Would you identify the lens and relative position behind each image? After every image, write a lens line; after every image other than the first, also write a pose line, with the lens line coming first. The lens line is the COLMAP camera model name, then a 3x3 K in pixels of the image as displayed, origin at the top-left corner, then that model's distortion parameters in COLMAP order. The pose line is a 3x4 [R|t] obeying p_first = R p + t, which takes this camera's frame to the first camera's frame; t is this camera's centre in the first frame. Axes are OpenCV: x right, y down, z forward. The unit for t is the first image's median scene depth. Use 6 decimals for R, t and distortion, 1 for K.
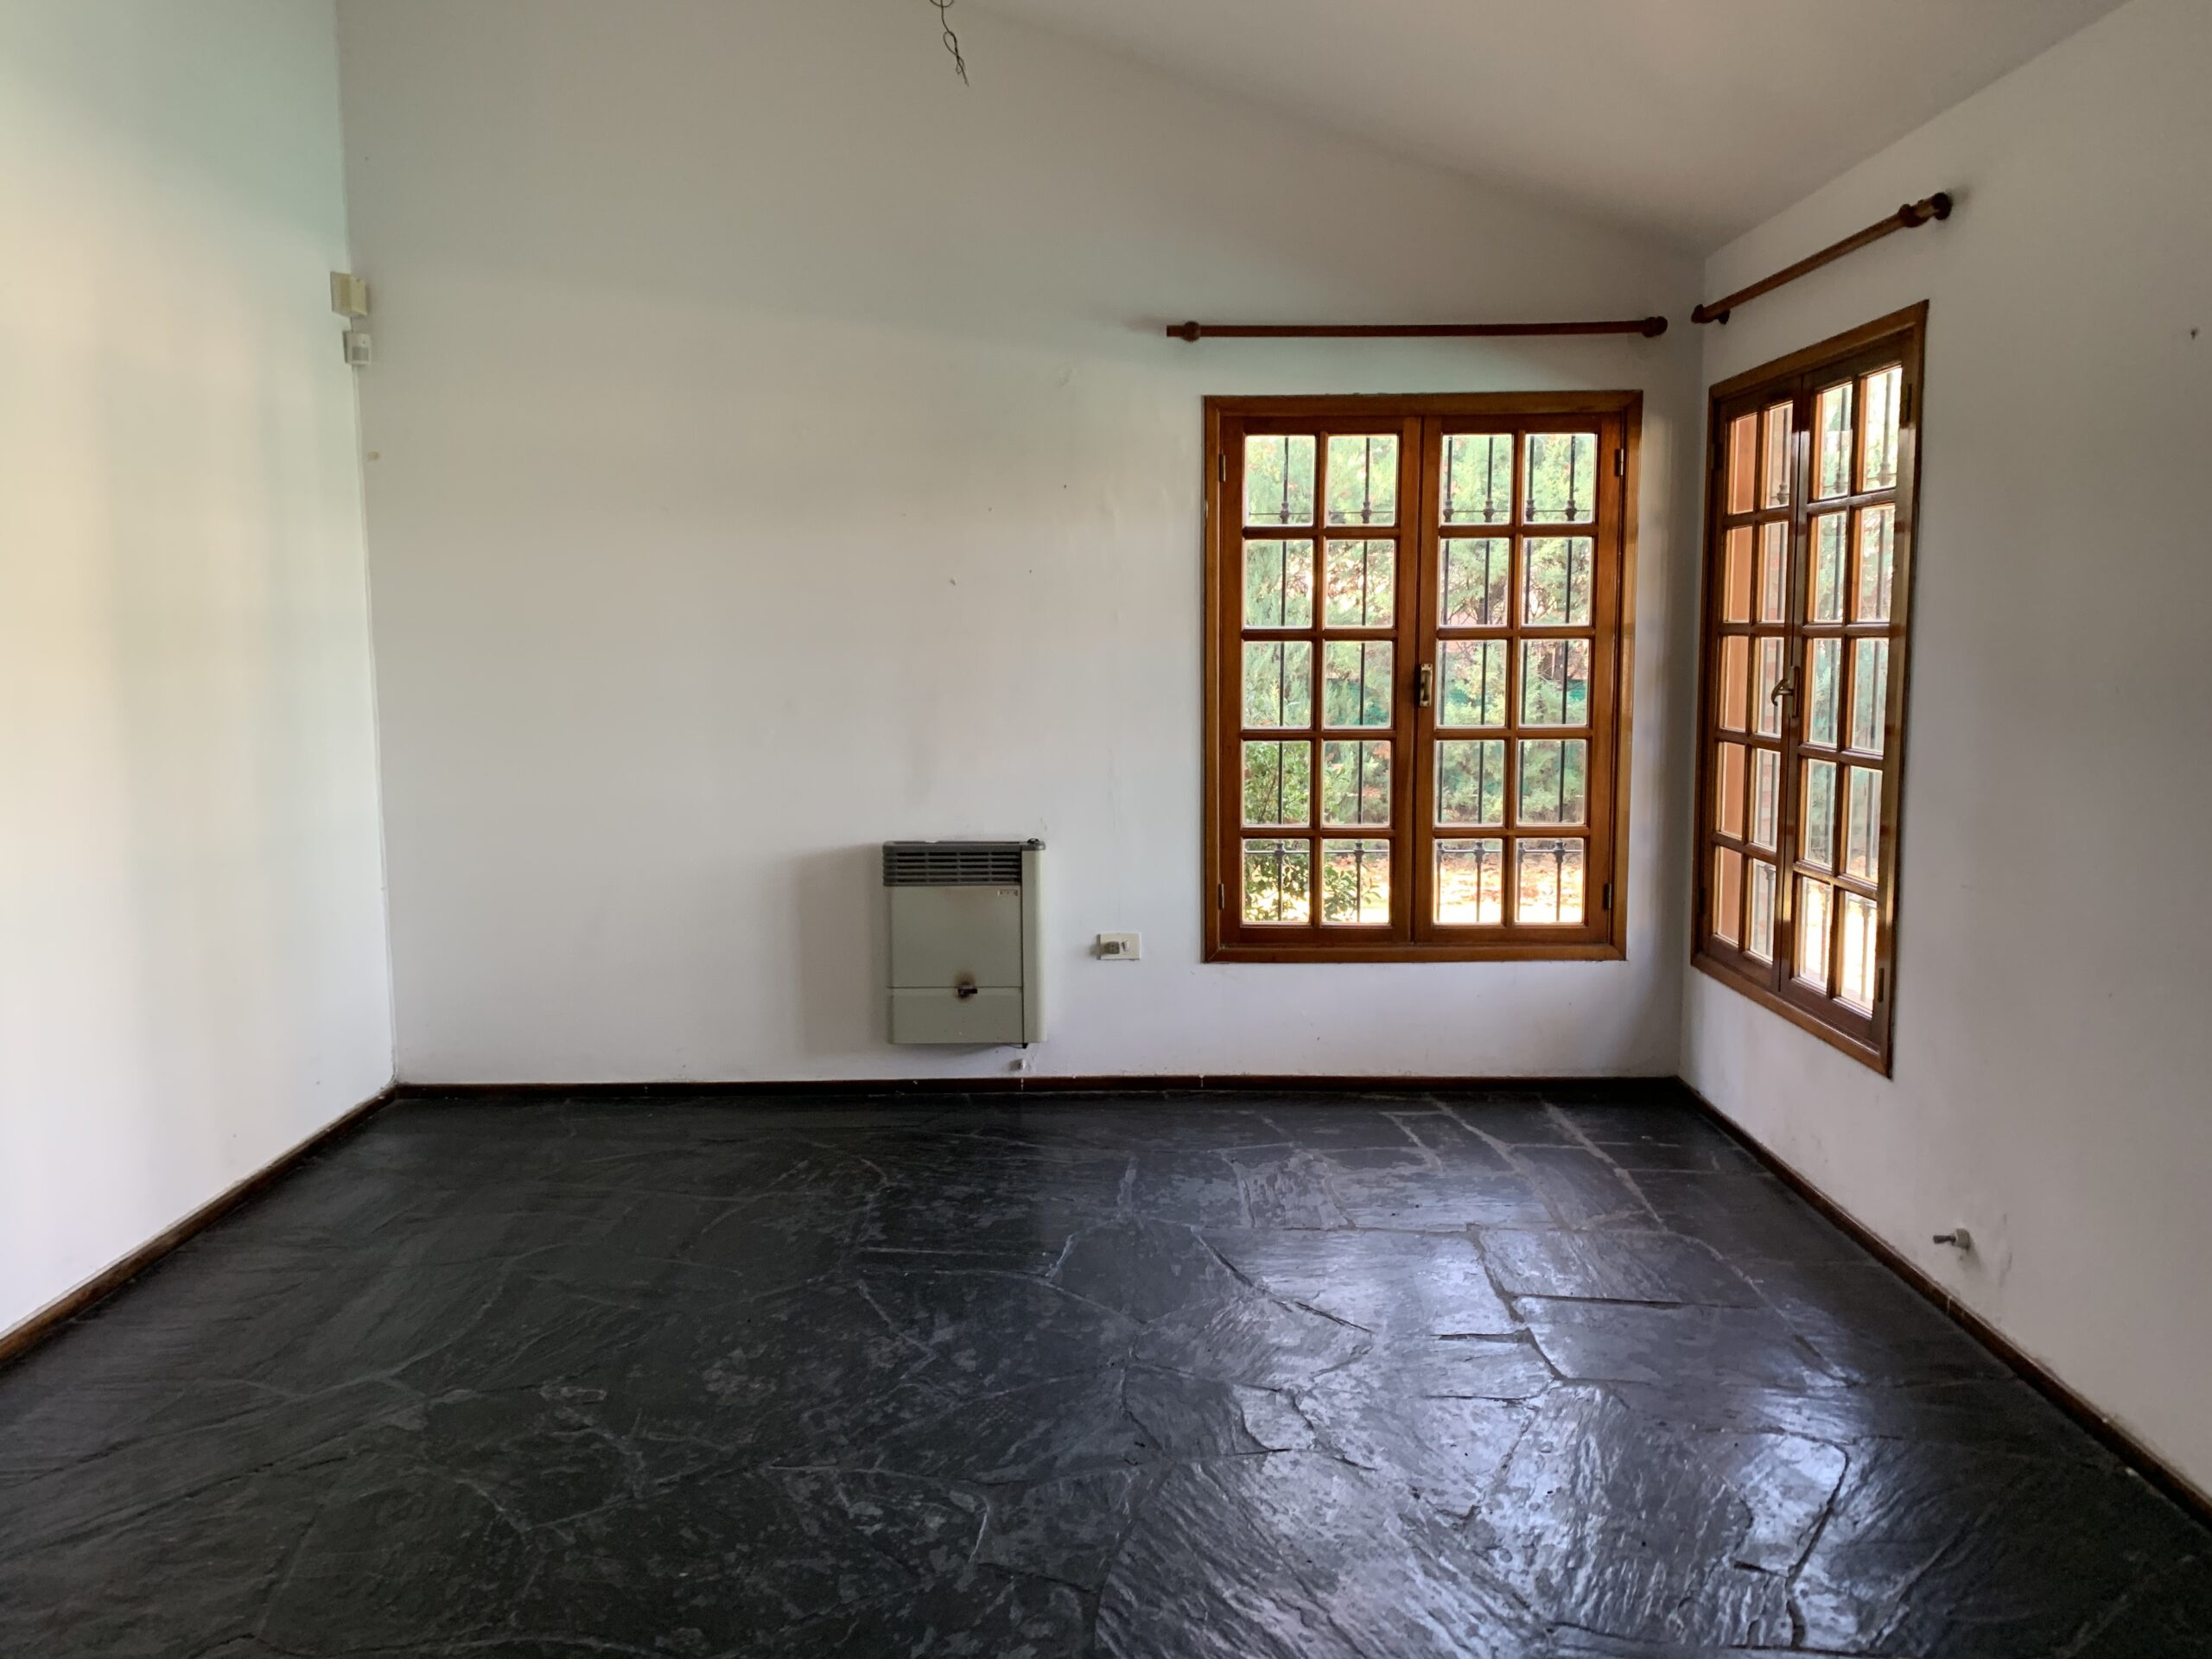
lens RADIAL K [[1693.2, 0, 1094.5], [0, 1693.2, 808.0], [0, 0, 1]] dist [0.048861, -0.061984]
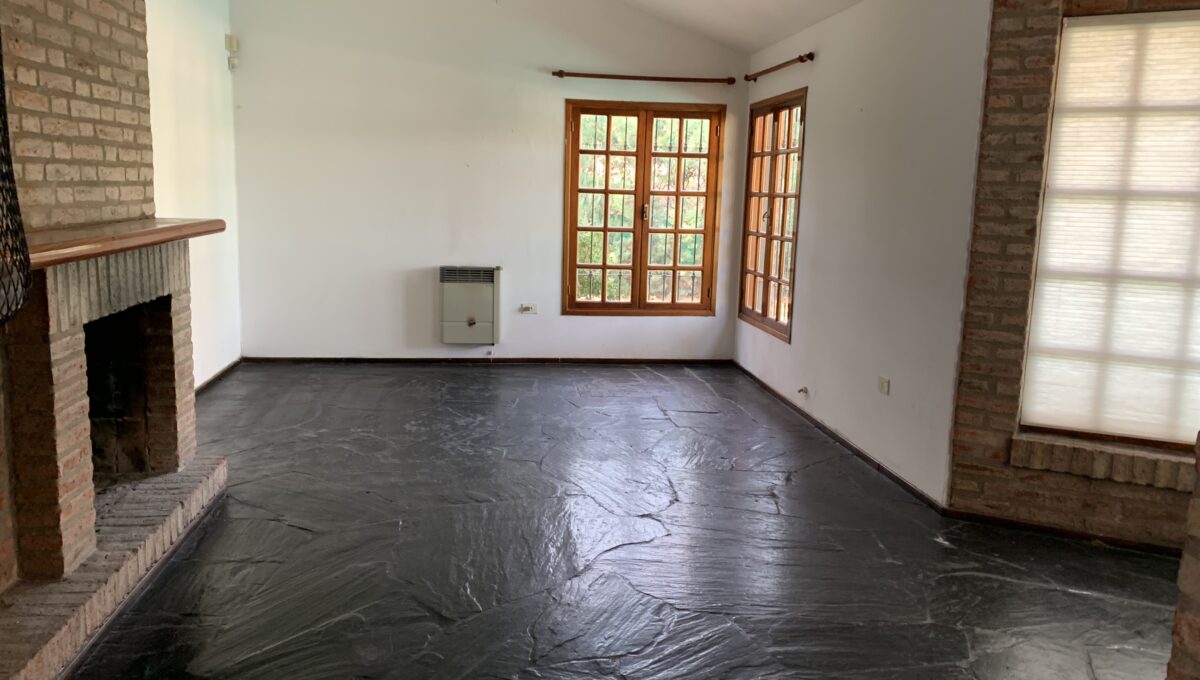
lens RADIAL K [[922.3, 0, 590.0], [0, 922.3, 350.0], [0, 0, 1]] dist [0.048138, -0.045924]
pose [[0.992544, 0.012914, 0.121201, -0.068645], [-0.020562, 0.997860, 0.062067, 0.057940], [-0.120140, -0.064096, 0.990686, -0.462964]]
